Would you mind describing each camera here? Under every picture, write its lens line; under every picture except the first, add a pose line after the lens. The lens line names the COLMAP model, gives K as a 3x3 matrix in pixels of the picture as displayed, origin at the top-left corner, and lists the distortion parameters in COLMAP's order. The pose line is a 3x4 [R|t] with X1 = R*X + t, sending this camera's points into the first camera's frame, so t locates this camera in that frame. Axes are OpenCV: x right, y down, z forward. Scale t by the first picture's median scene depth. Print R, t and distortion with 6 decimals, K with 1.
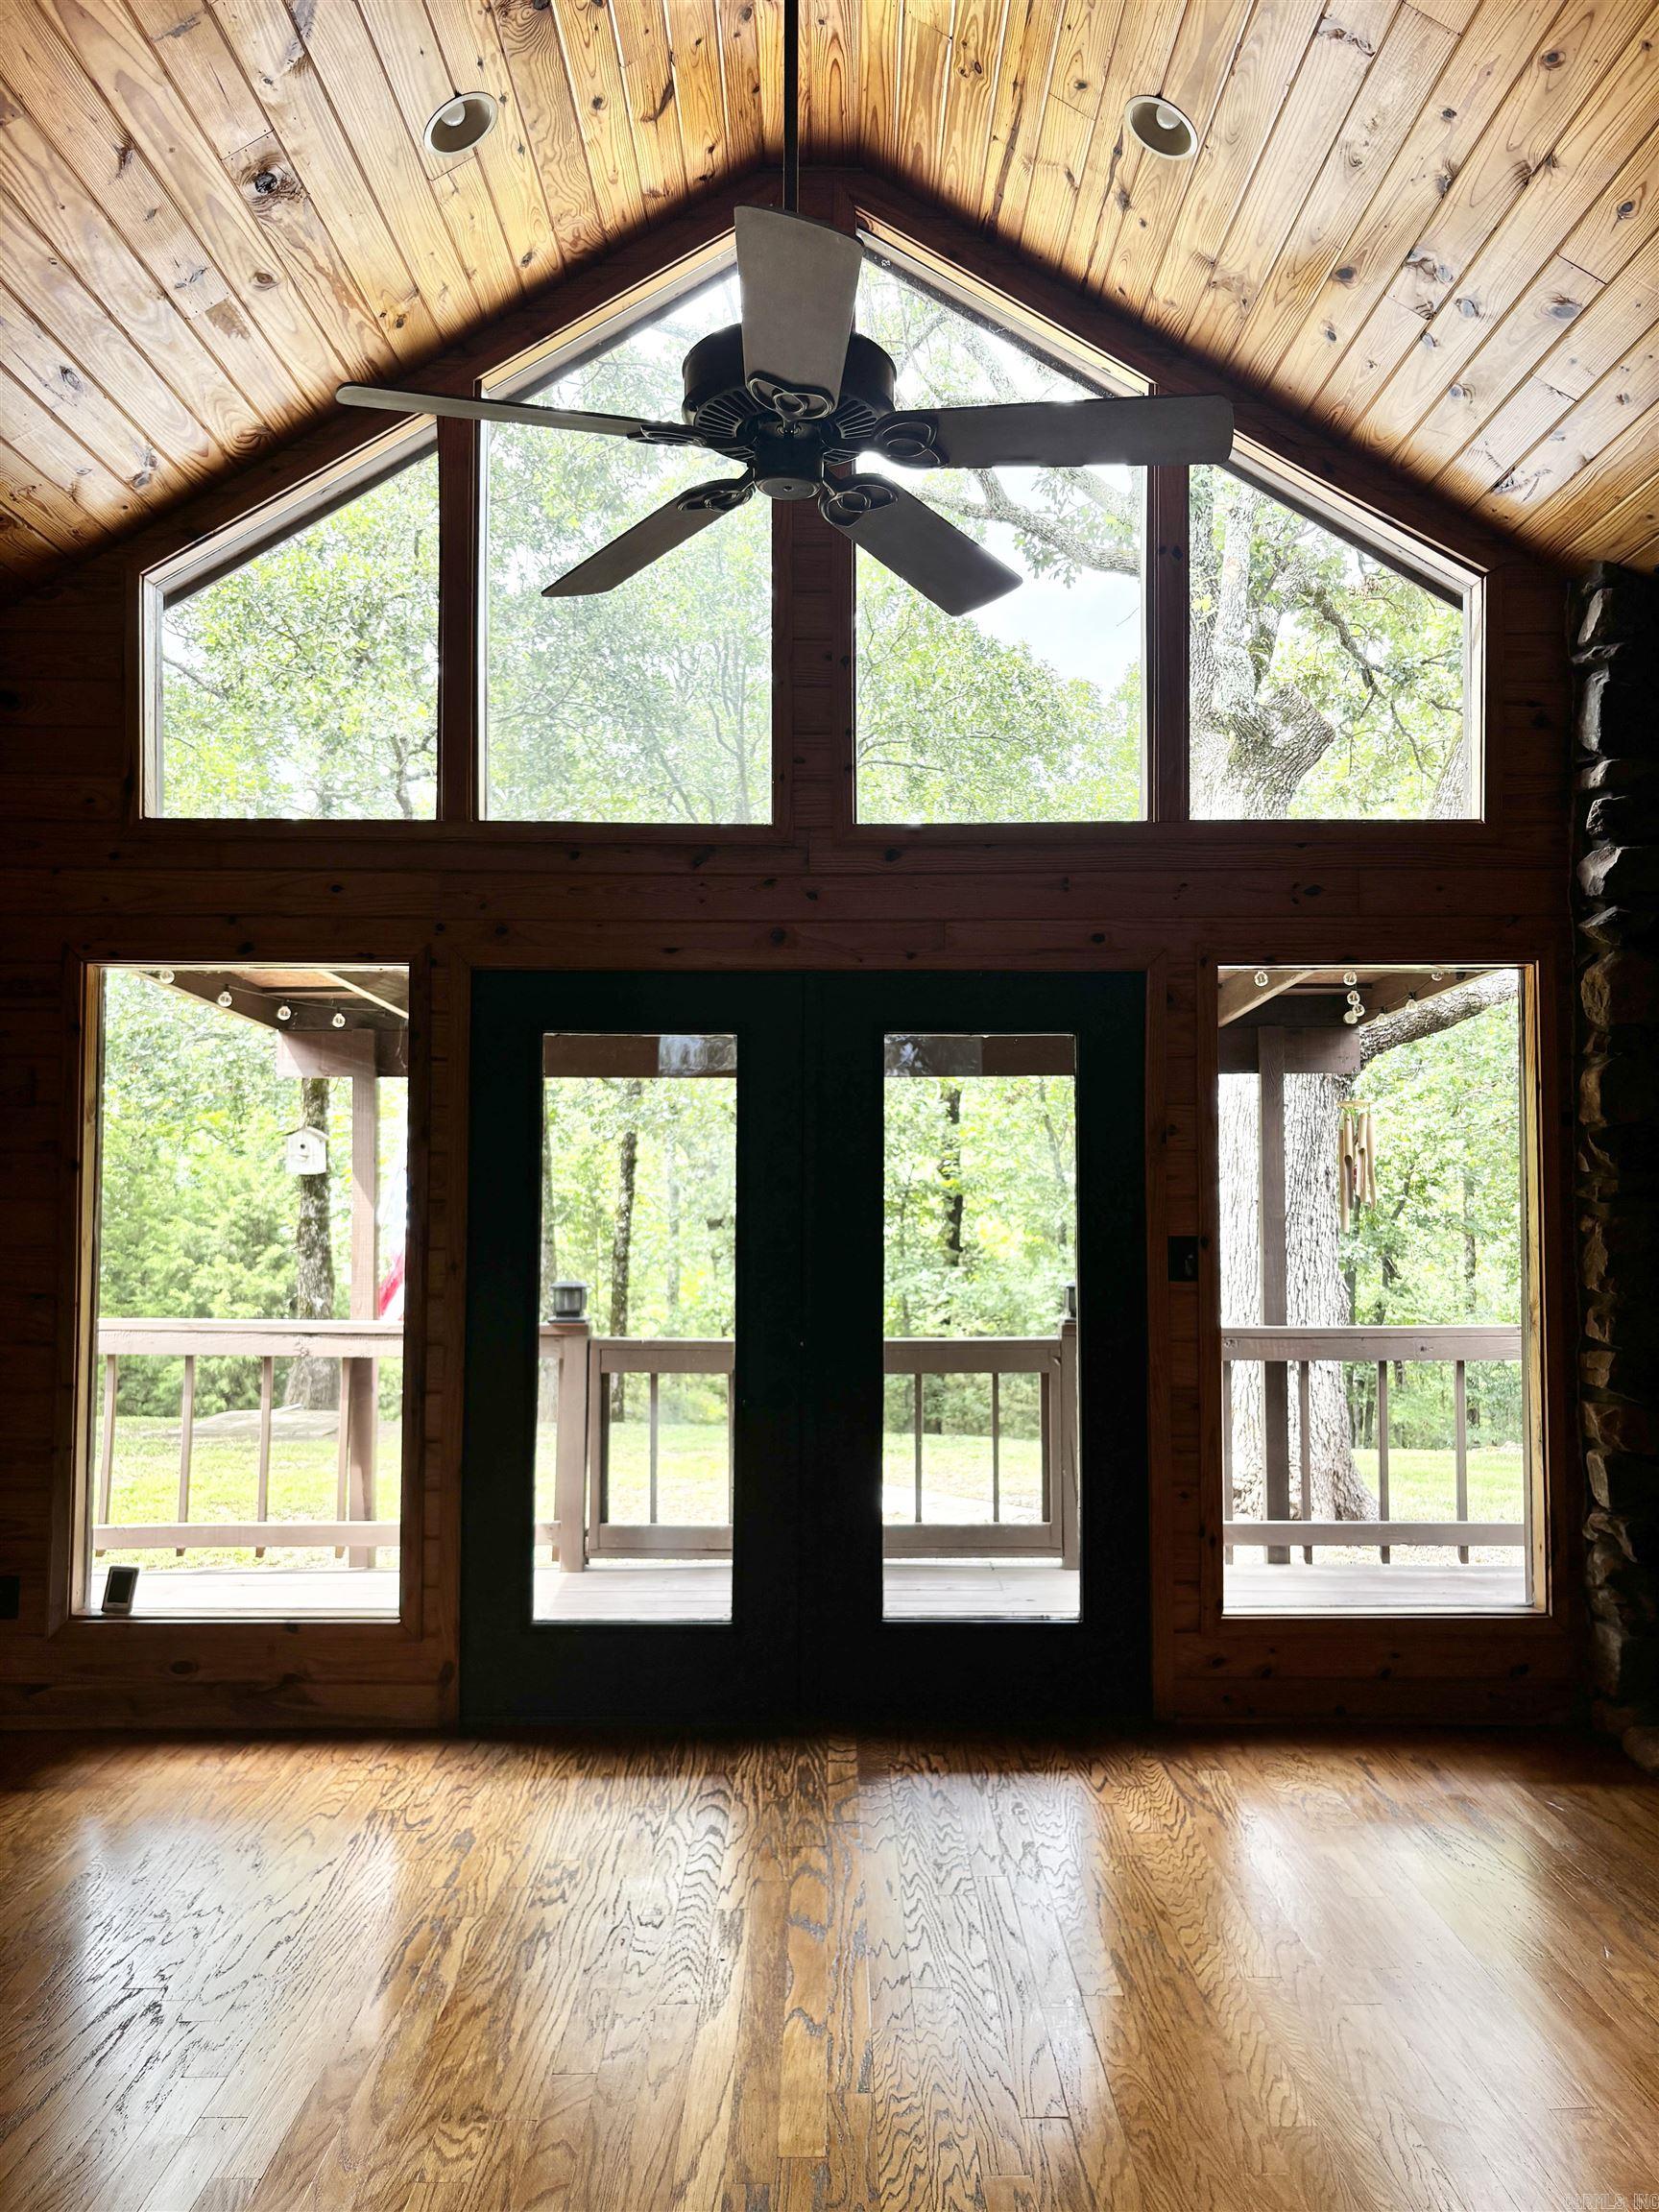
lens RADIAL K [[1687.4, 0, 829.5], [0, 1687.4, 1106.0], [0, 0, 1]] dist [-0.001368, -0.002598]
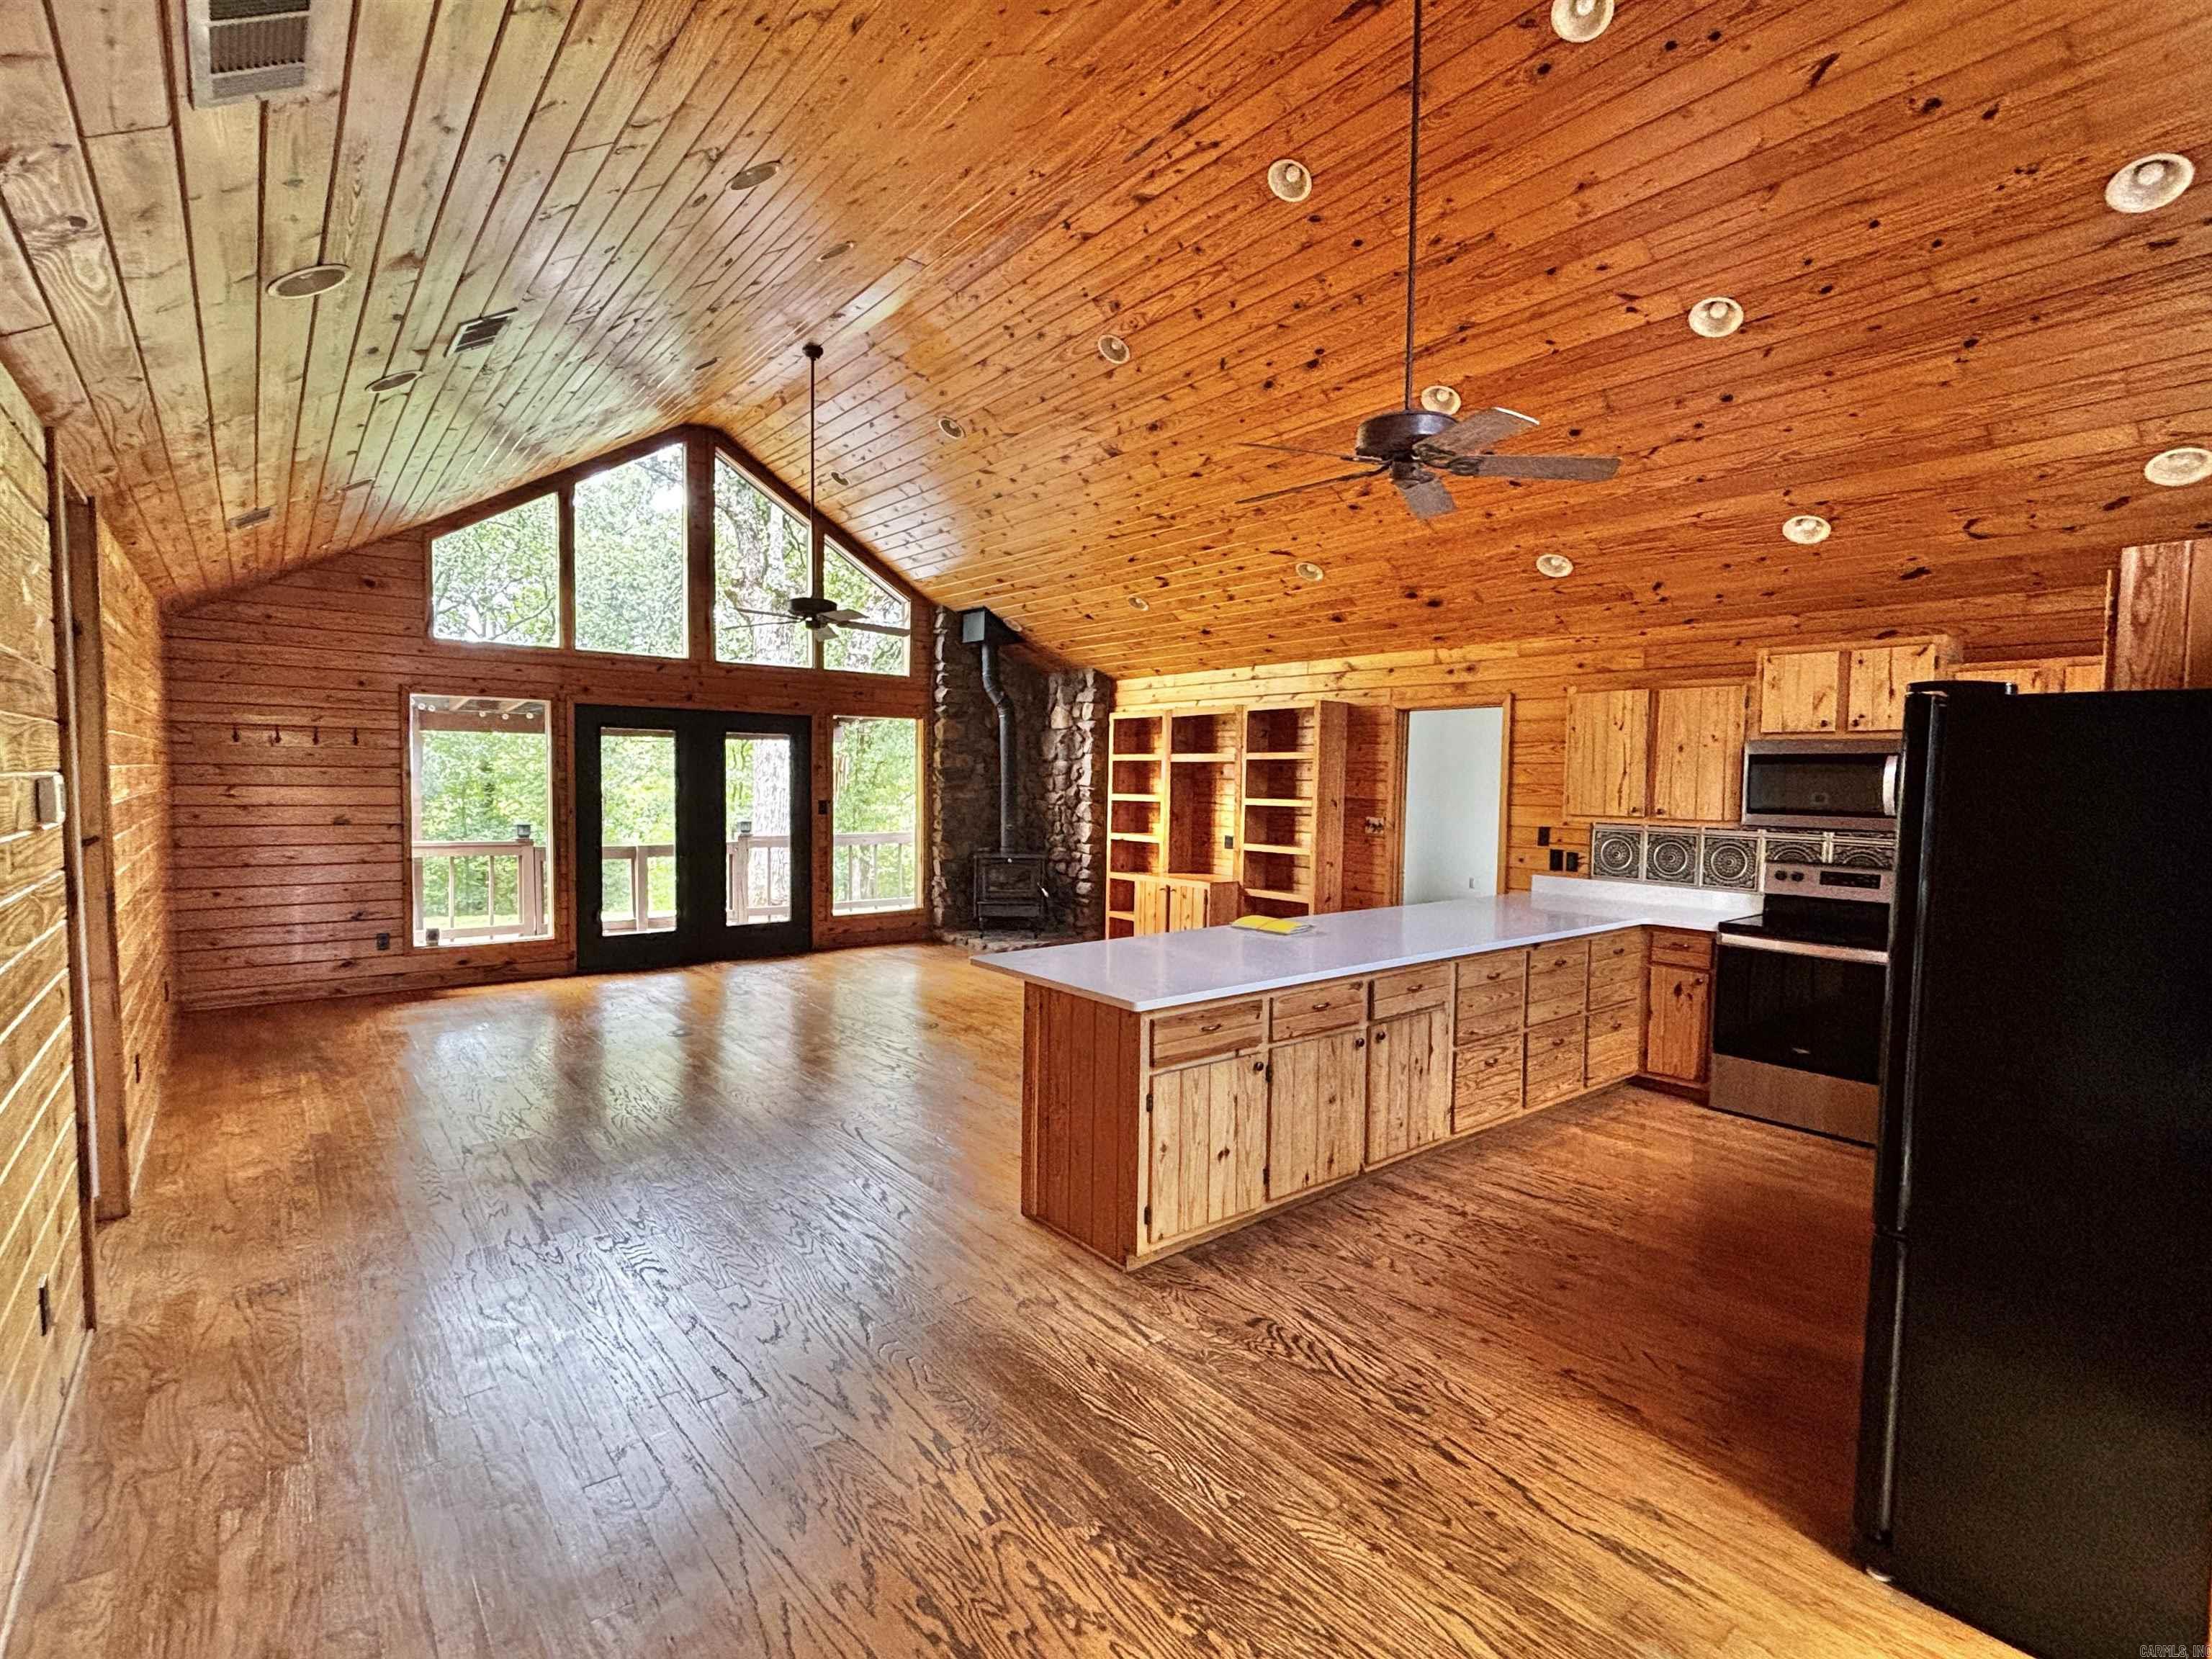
lens RADIAL K [[1045.9, 0, 1105.7], [0, 1045.9, 831.1], [0, 0, 1]] dist [0.030075, -0.029326]
pose [[0.776023, -0.024109, 0.630243, -0.638654], [-0.042673, 0.994972, 0.090605, -0.068703], [-0.629259, -0.097206, 0.771093, -0.899335]]
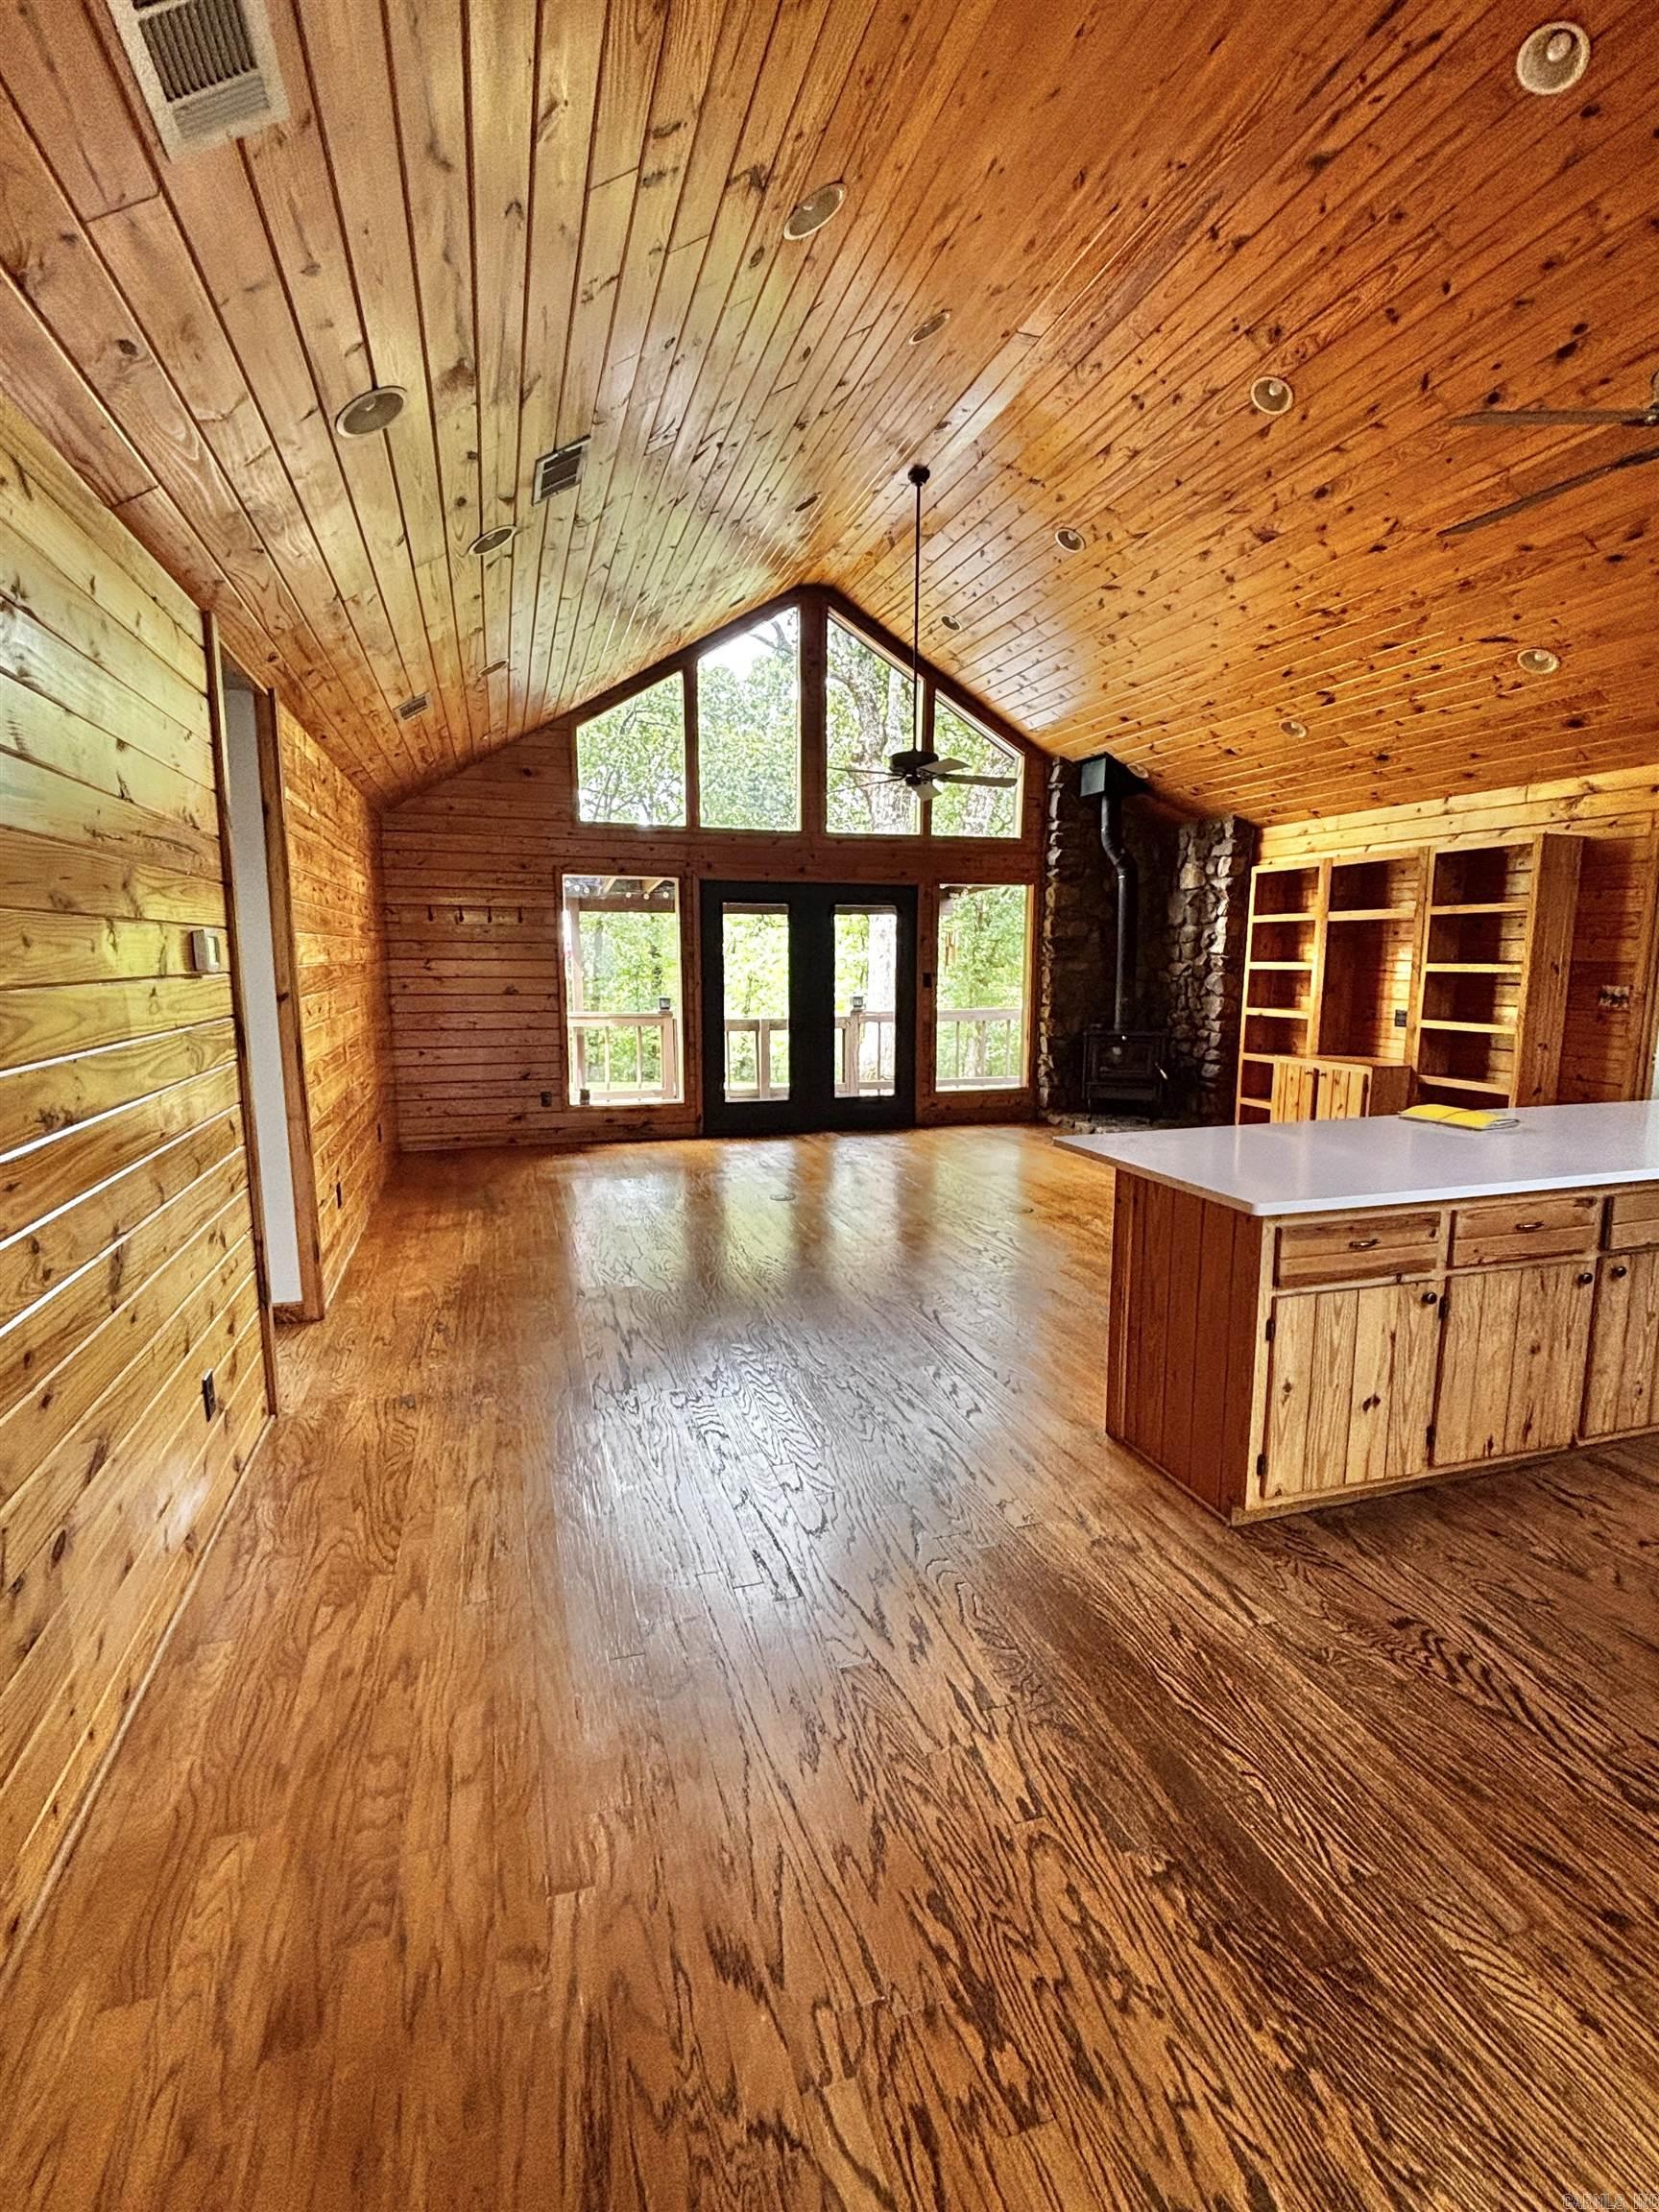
lens RADIAL K [[1048.6, 0, 828.7], [0, 1048.6, 1111.4], [0, 0, 1]] dist [-0.009261, 0.003973]
pose [[0.954092, -0.044847, 0.296136, -0.557111], [-0.013604, 0.981218, 0.192424, -0.041356], [-0.299203, -0.187619, 0.935562, -0.818138]]
